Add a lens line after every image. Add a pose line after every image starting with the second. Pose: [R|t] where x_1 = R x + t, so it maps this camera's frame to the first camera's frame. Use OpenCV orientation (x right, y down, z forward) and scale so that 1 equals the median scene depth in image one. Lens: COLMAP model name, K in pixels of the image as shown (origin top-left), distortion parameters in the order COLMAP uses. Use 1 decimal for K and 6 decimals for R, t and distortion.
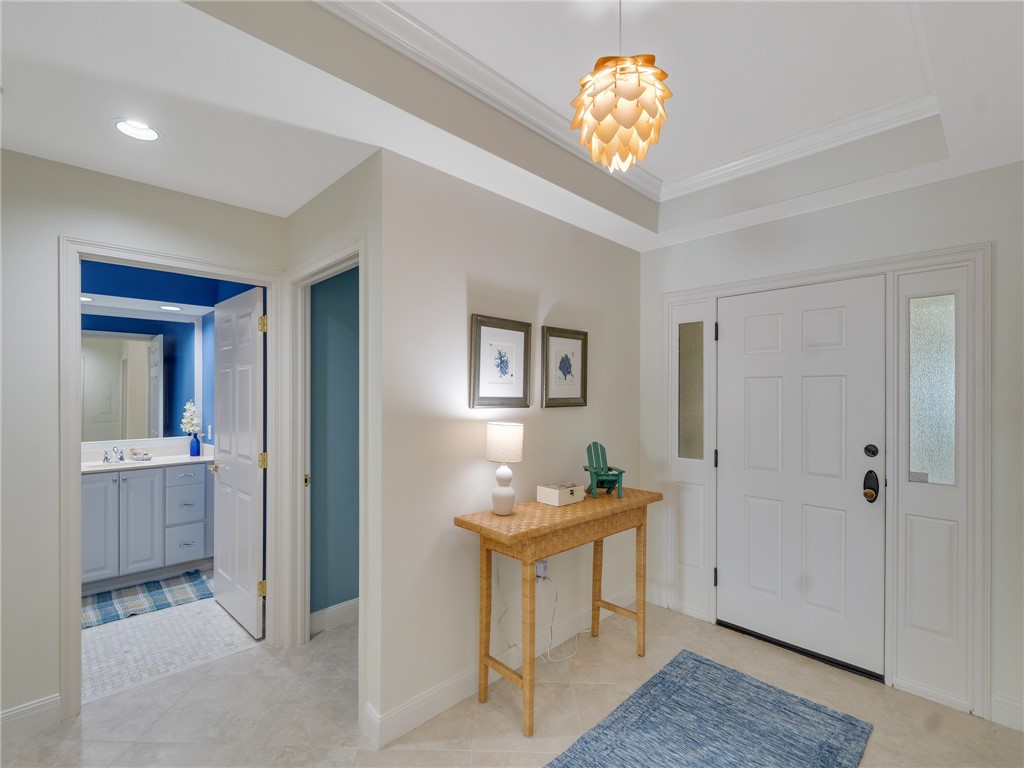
lens RADIAL K [[473.0, 0, 512.2], [0, 473.0, 388.9], [0, 0, 1]] dist [0.001237, -0.000026]
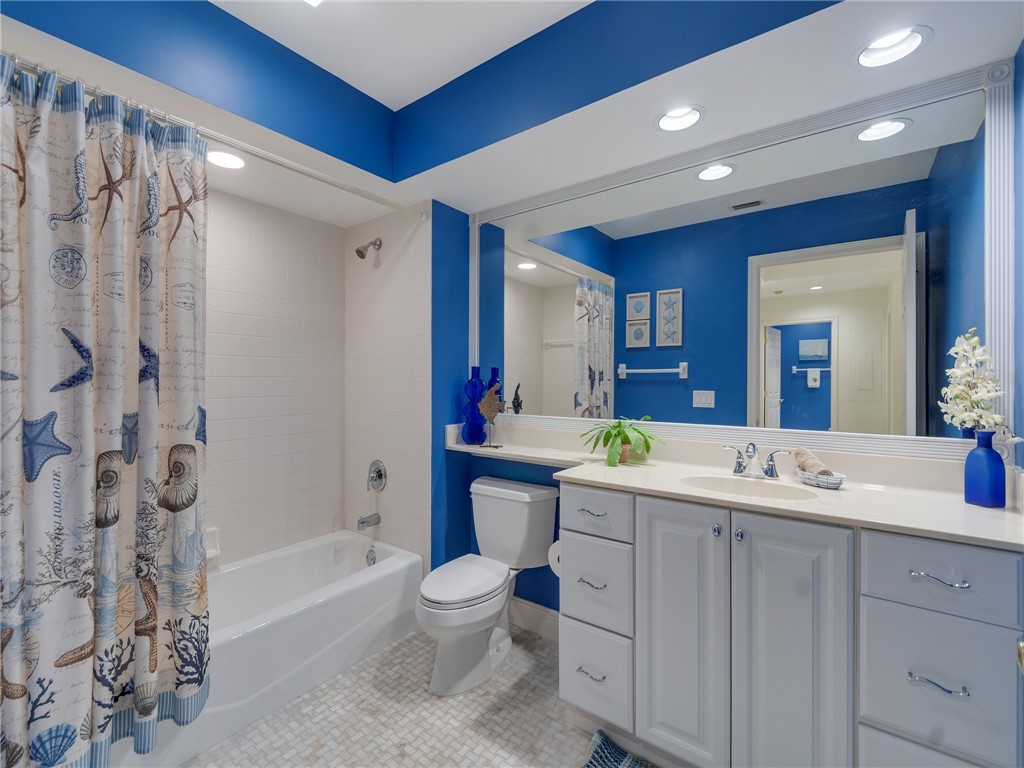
lens RADIAL K [[449.8, 0, 516.2], [0, 449.8, 383.5], [0, 0, 1]] dist [-0.002588, 0.000930]
pose [[0.128860, 0.002125, -0.991661, -0.420281], [-0.003105, 0.999994, 0.001740, 0.062709], [0.991658, 0.002855, 0.128866, 0.661283]]
